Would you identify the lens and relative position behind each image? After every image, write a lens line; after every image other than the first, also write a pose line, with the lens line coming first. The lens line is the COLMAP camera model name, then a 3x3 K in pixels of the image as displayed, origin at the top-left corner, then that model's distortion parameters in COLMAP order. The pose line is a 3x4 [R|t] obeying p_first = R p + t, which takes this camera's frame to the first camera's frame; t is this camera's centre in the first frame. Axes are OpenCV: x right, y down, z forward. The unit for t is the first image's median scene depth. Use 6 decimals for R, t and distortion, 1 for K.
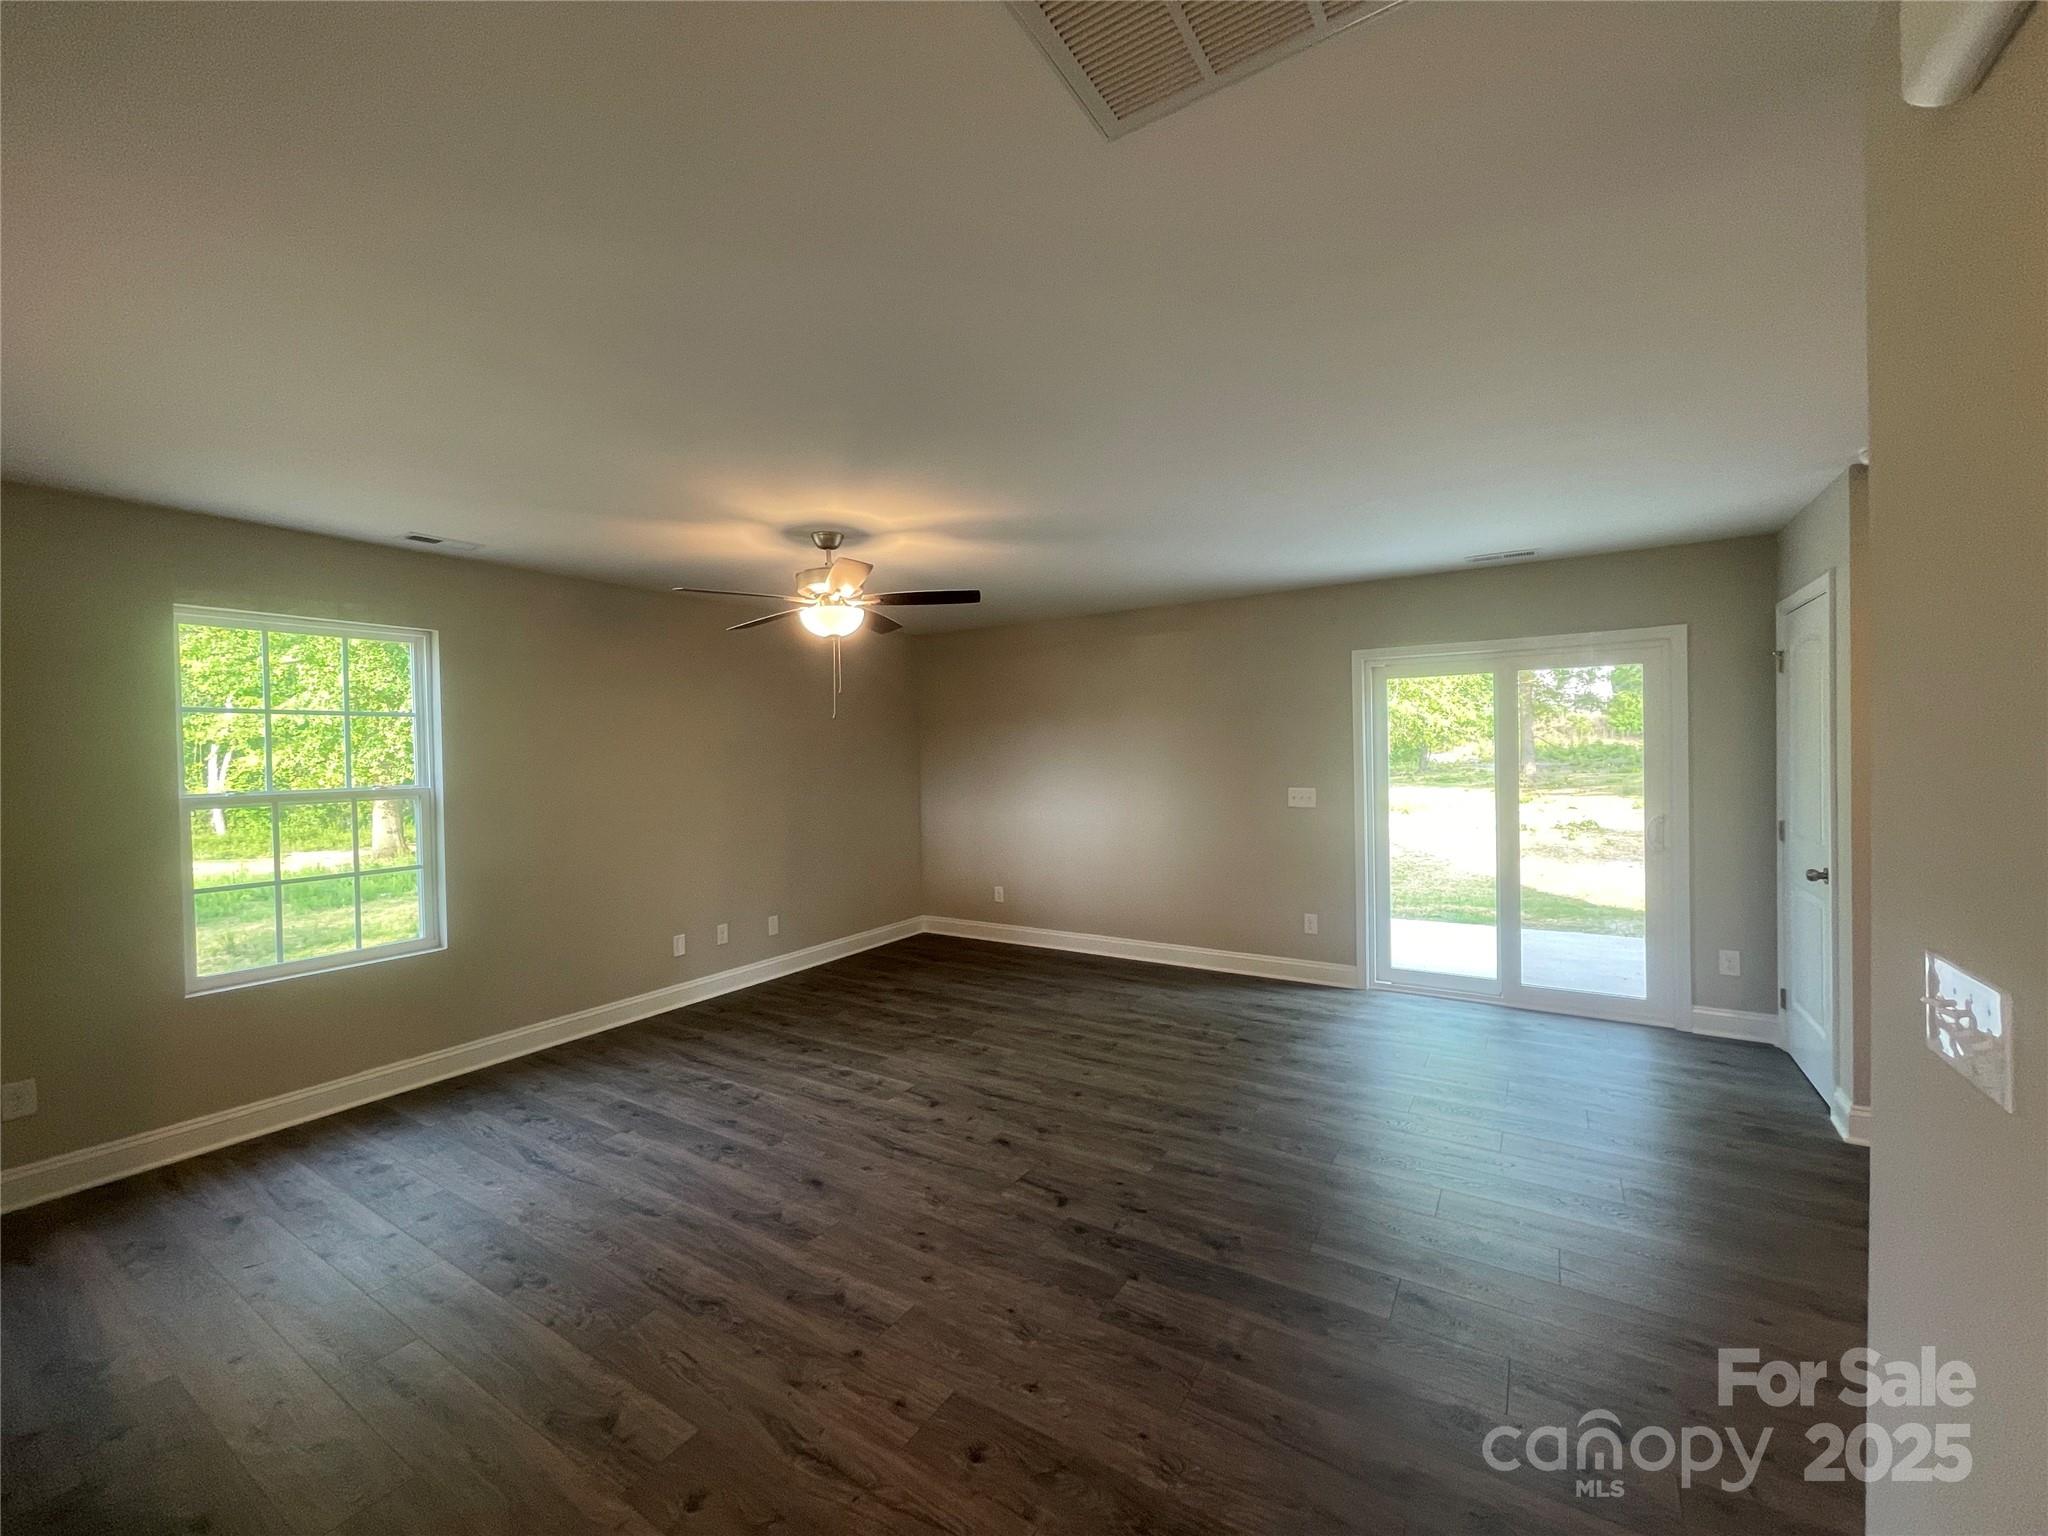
lens RADIAL K [[834.5, 0, 1016.6], [0, 834.5, 763.2], [0, 0, 1]] dist [0.000153, 0.000497]
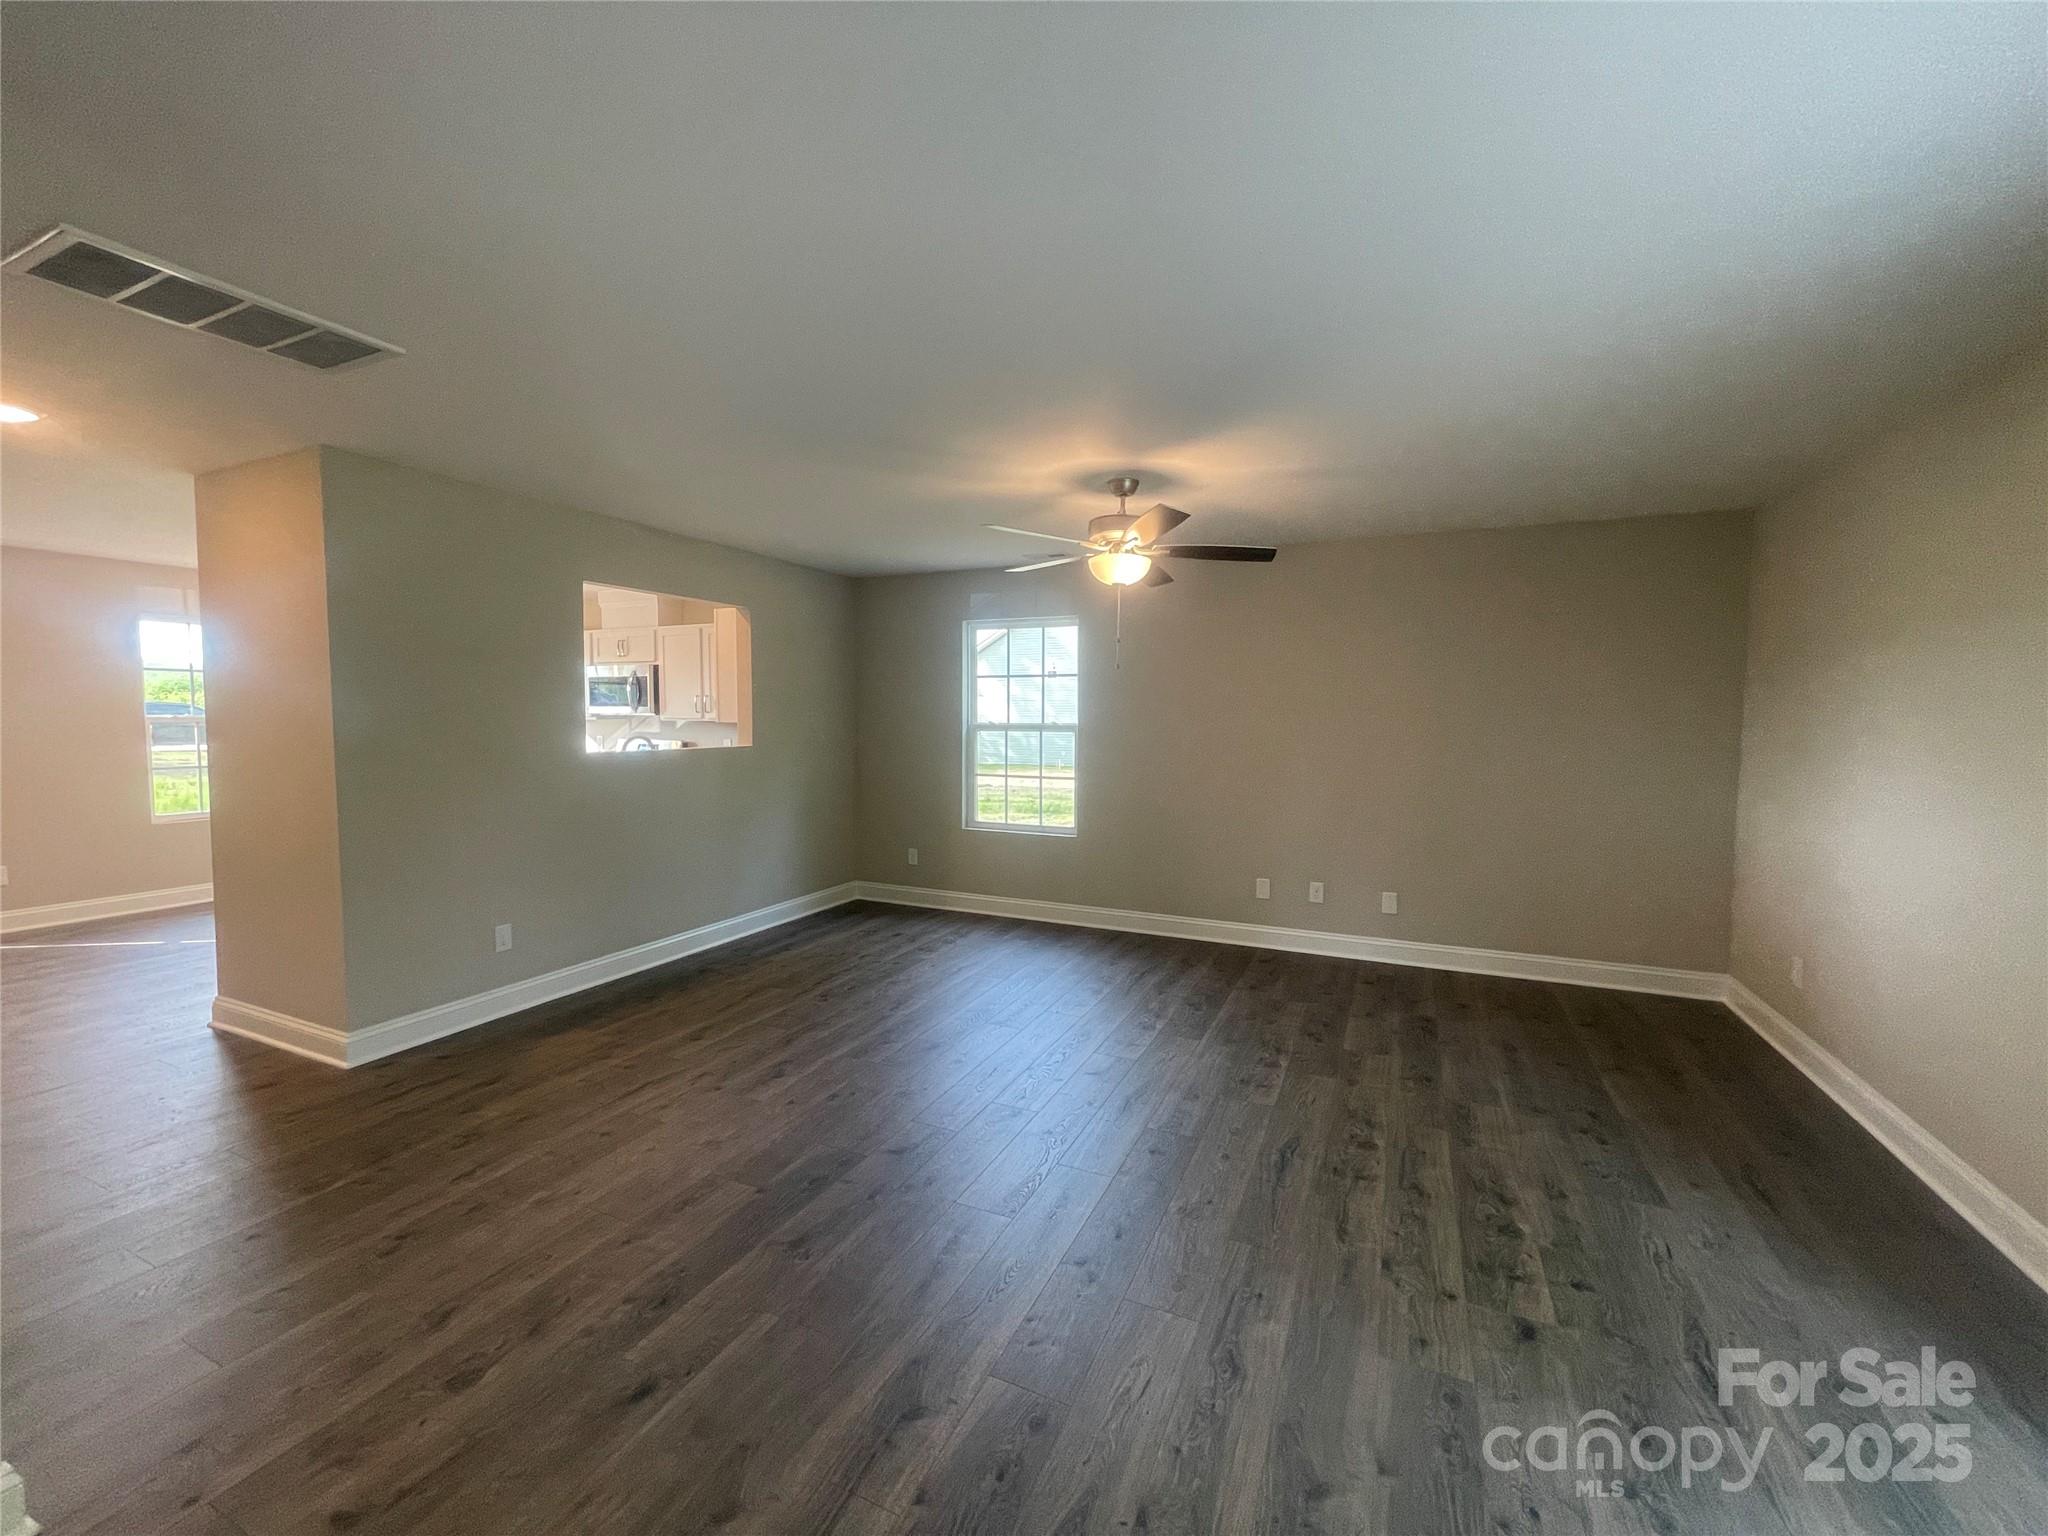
lens RADIAL K [[834.5, 0, 1016.6], [0, 834.5, 763.2], [0, 0, 1]] dist [0.000153, 0.000497]
pose [[0.135119, 0.080283, -0.987571, 0.628028], [-0.023021, 0.996697, 0.077875, -0.012619], [0.990562, 0.012212, 0.136521, 0.612411]]
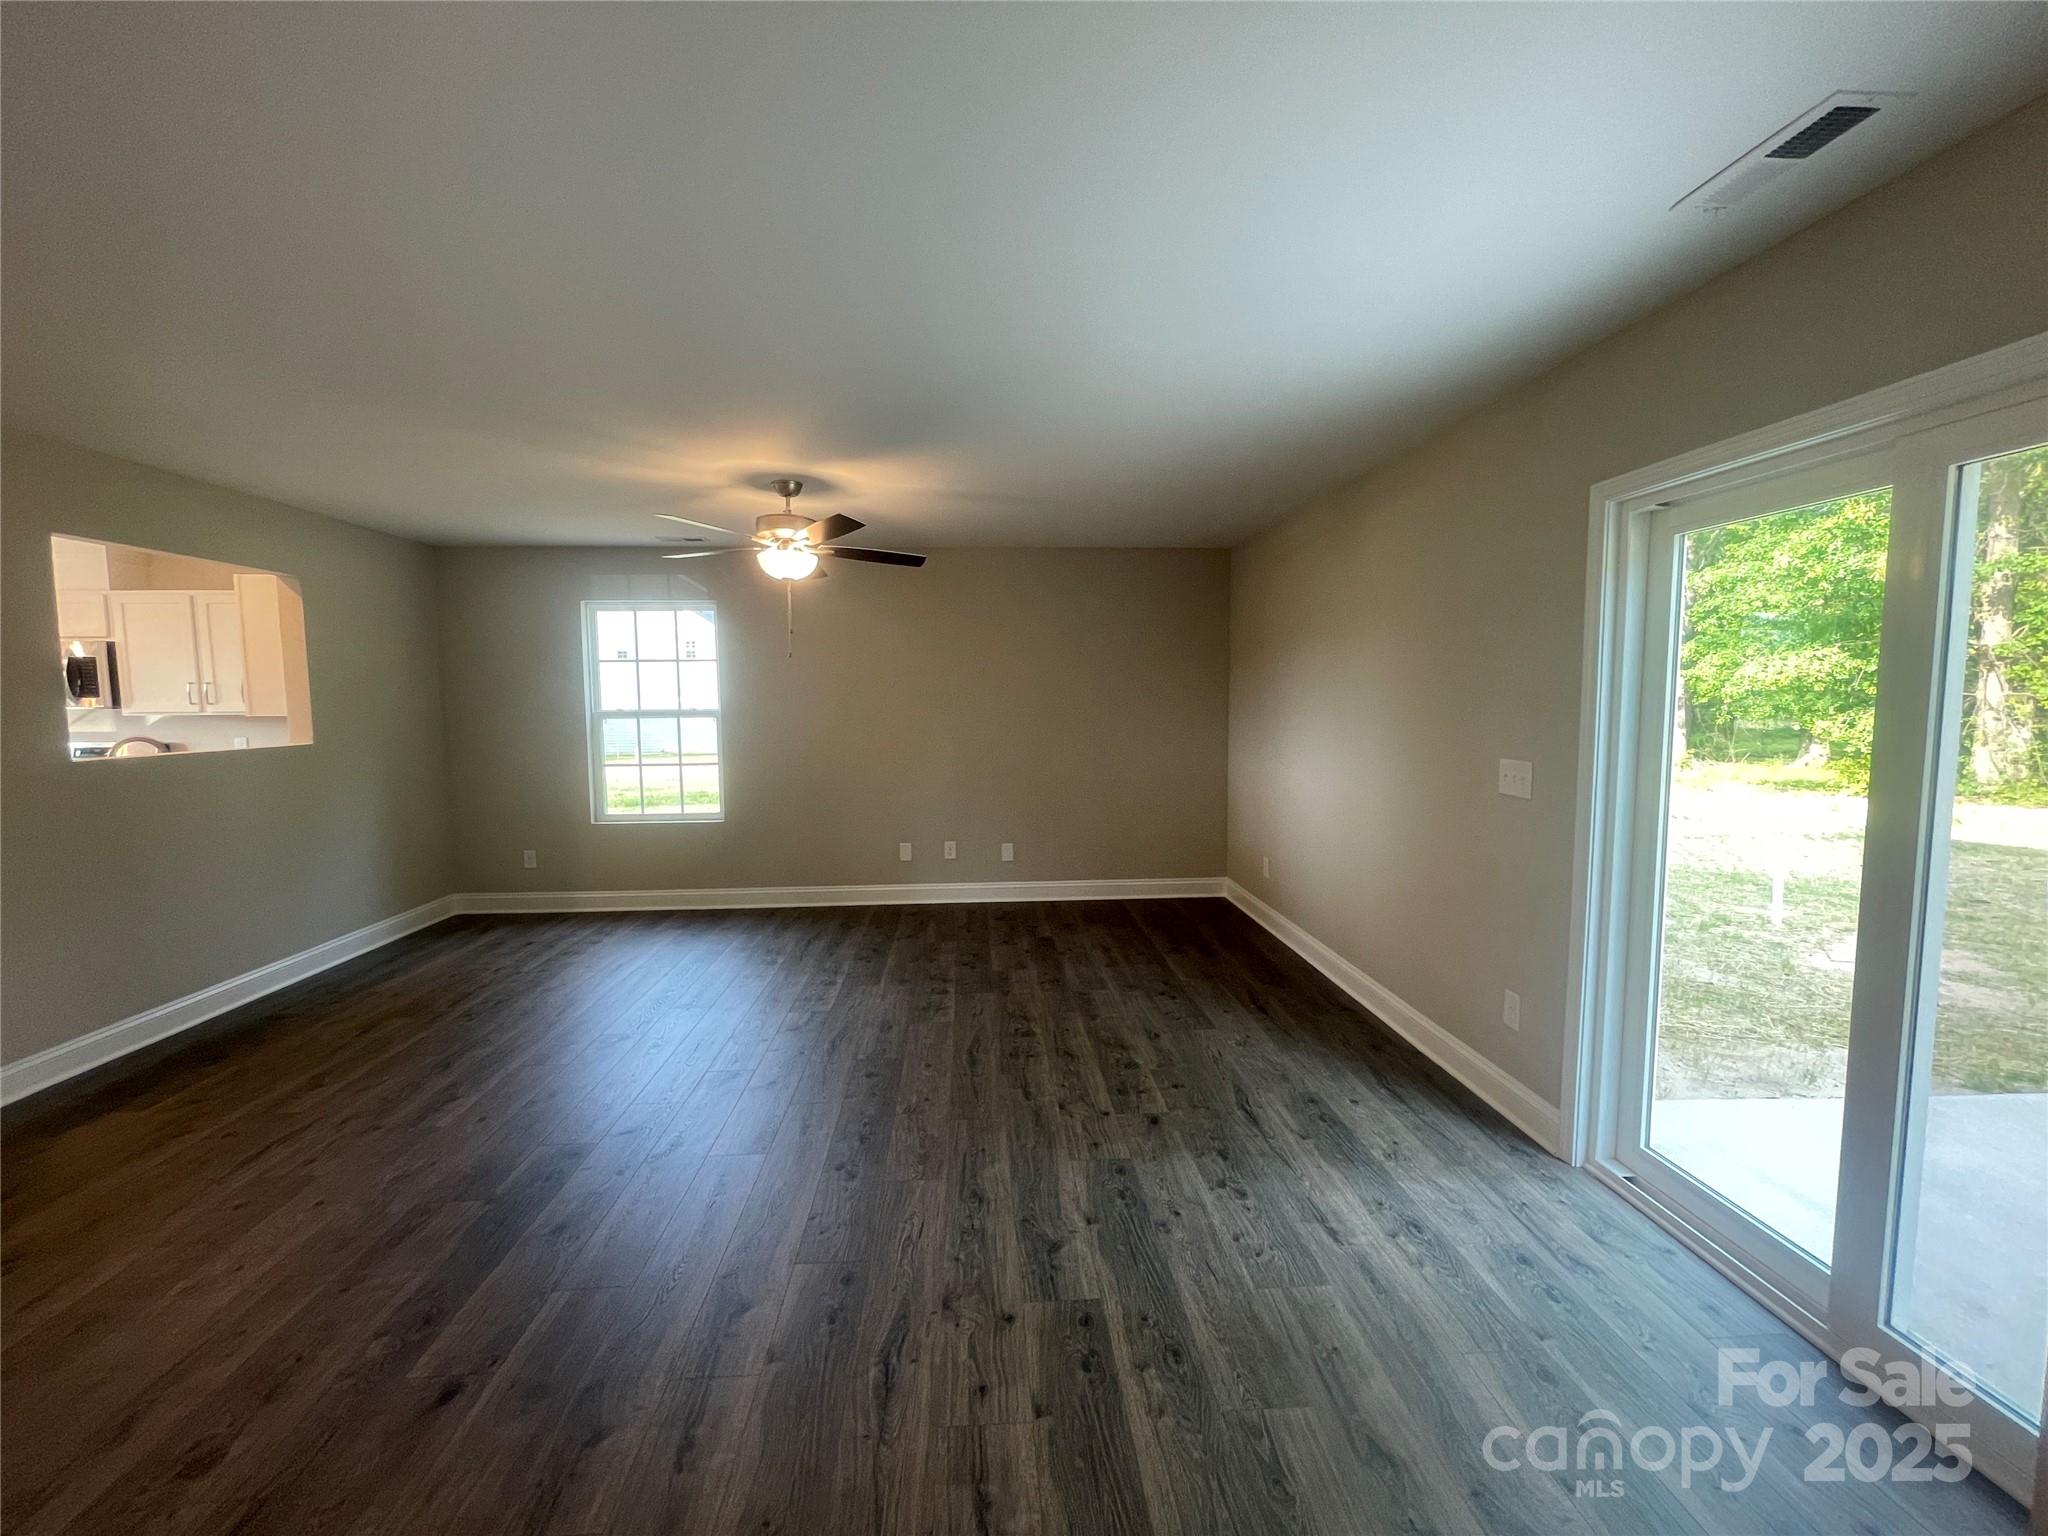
lens RADIAL K [[834.5, 0, 1016.6], [0, 834.5, 763.2], [0, 0, 1]] dist [0.000153, 0.000497]
pose [[0.587859, 0.082021, -0.804795, 0.685721], [-0.015830, 0.995823, 0.089927, -0.015253], [0.808809, -0.040125, 0.586701, 0.492457]]
